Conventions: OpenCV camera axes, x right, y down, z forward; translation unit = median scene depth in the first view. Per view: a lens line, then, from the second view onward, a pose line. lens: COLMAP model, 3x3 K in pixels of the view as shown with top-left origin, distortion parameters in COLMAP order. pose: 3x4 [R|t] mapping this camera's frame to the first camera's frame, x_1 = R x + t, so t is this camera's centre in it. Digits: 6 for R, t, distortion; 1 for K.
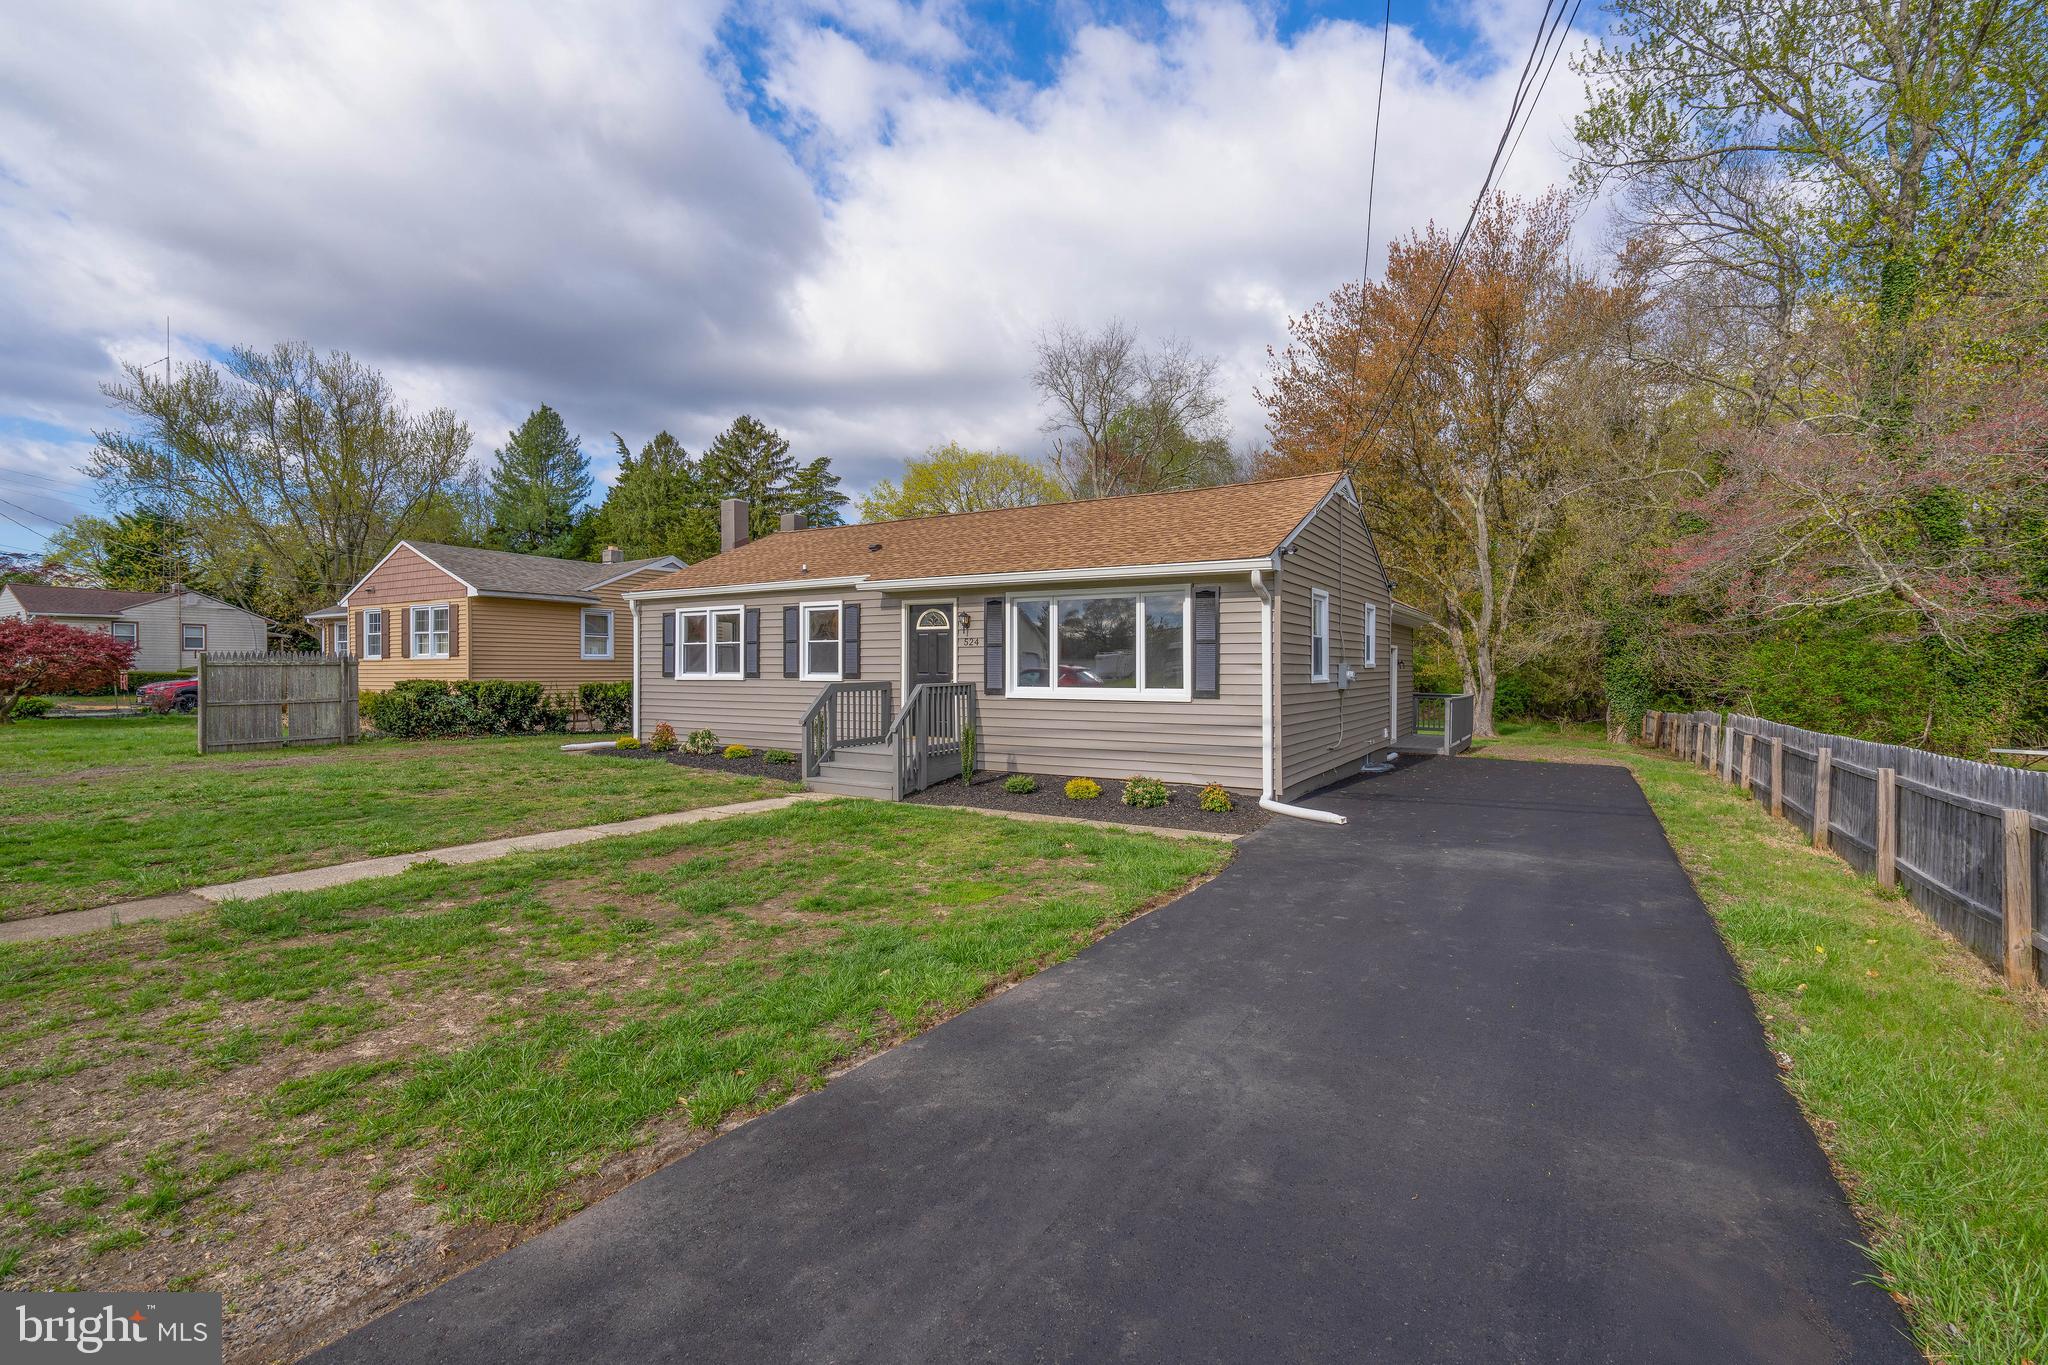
lens RADIAL K [[940.3, 0, 1020.4], [0, 940.3, 686.9], [0, 0, 1]] dist [0.000544, 0.000657]
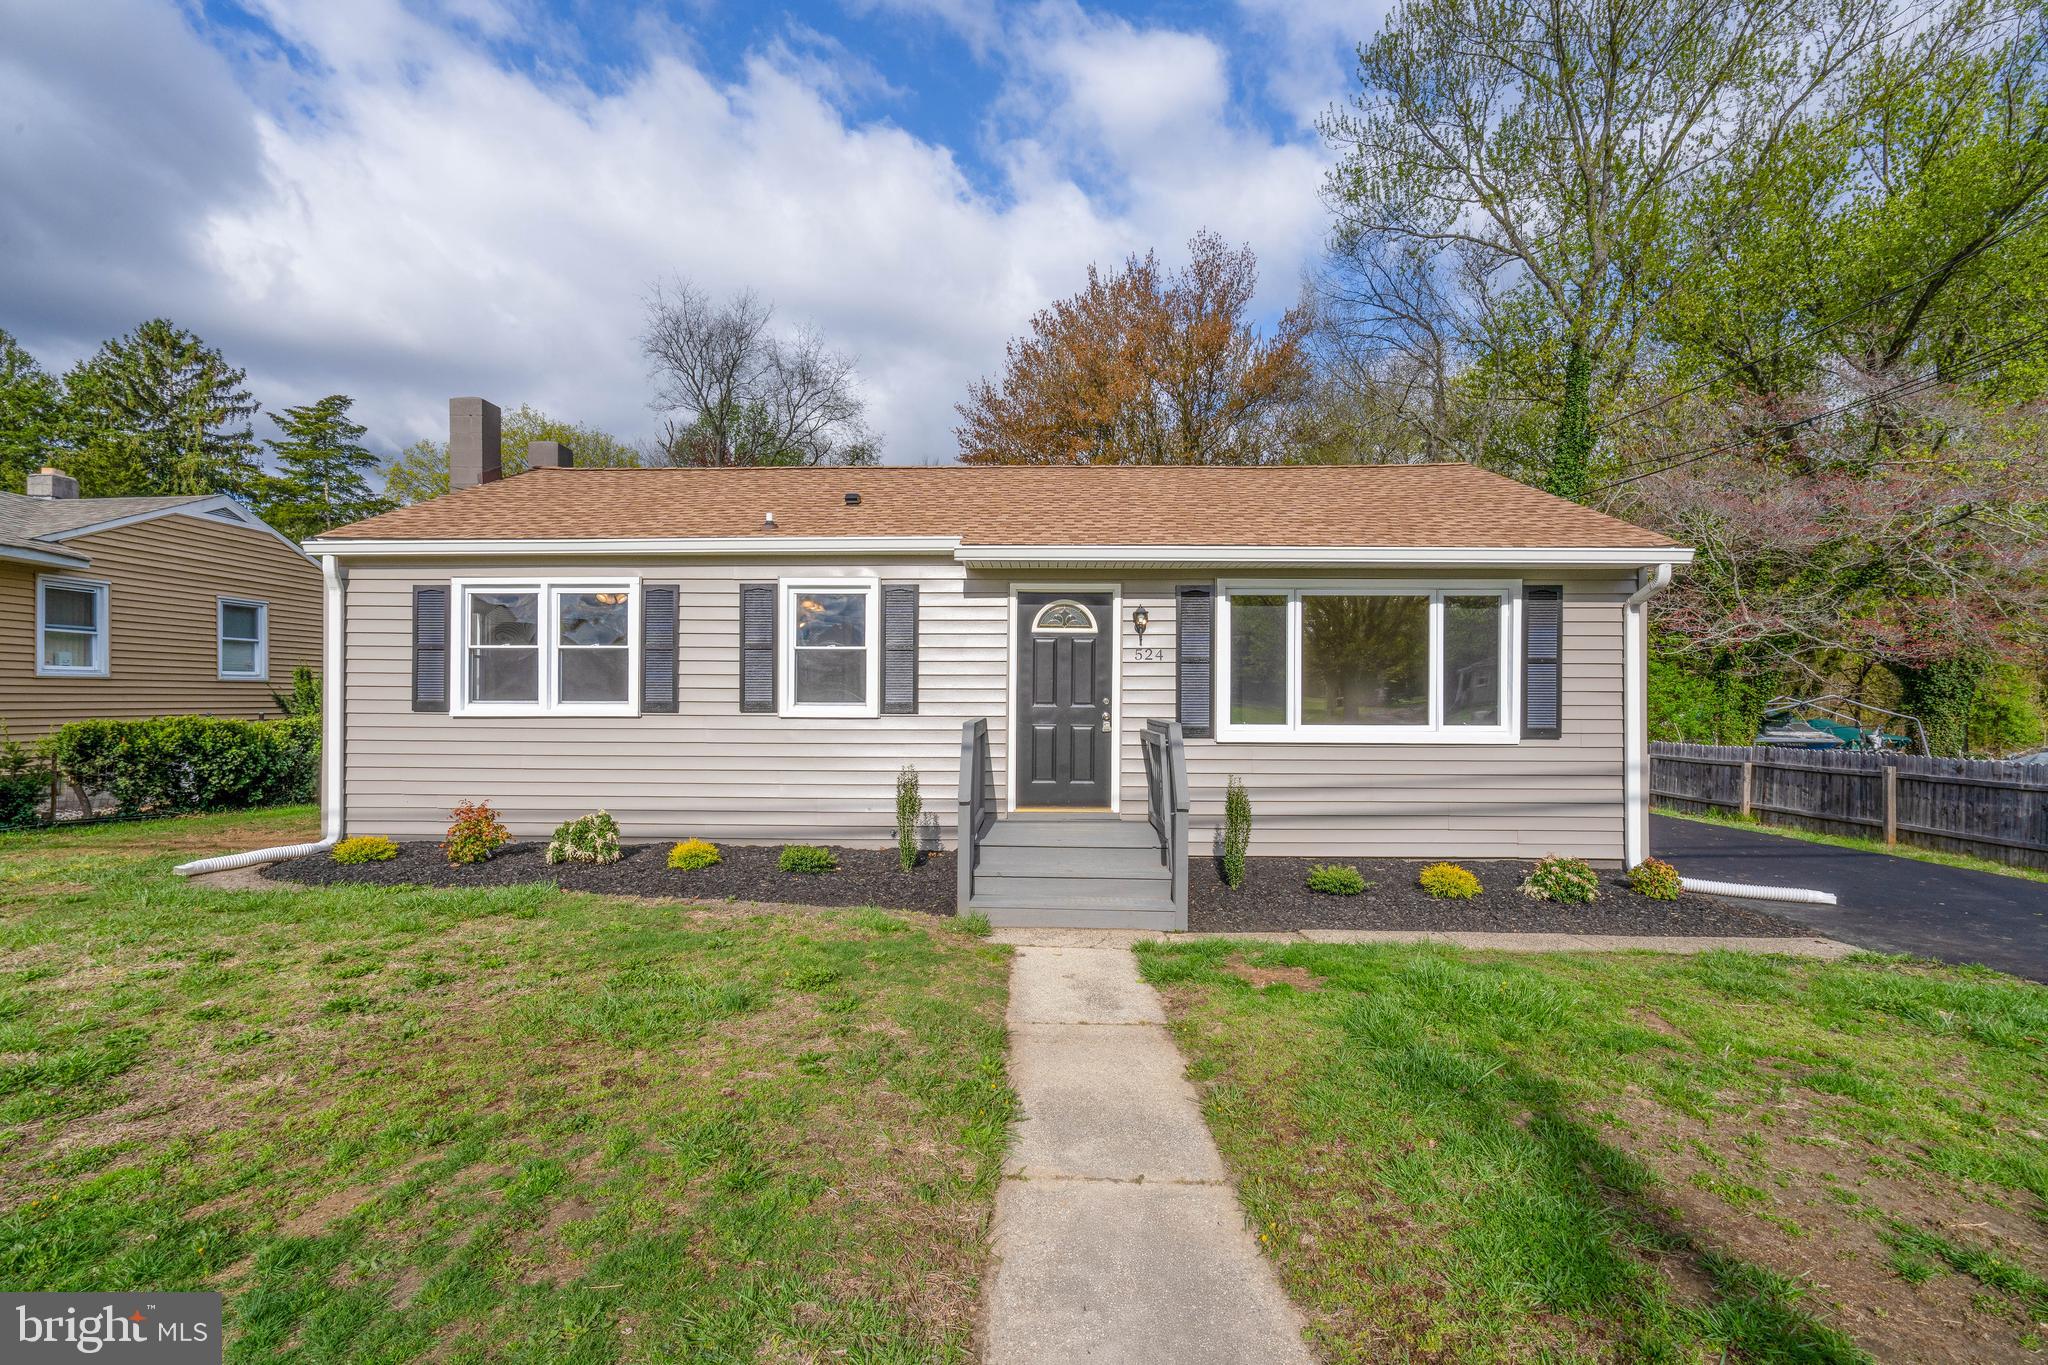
lens RADIAL K [[940.3, 0, 1020.4], [0, 940.3, 686.9], [0, 0, 1]] dist [0.000544, 0.000657]
pose [[0.863418, 0.007517, 0.504434, -0.399570], [0.007119, 0.999608, -0.027080, -0.008345], [-0.504440, 0.026973, 0.863026, 0.446744]]
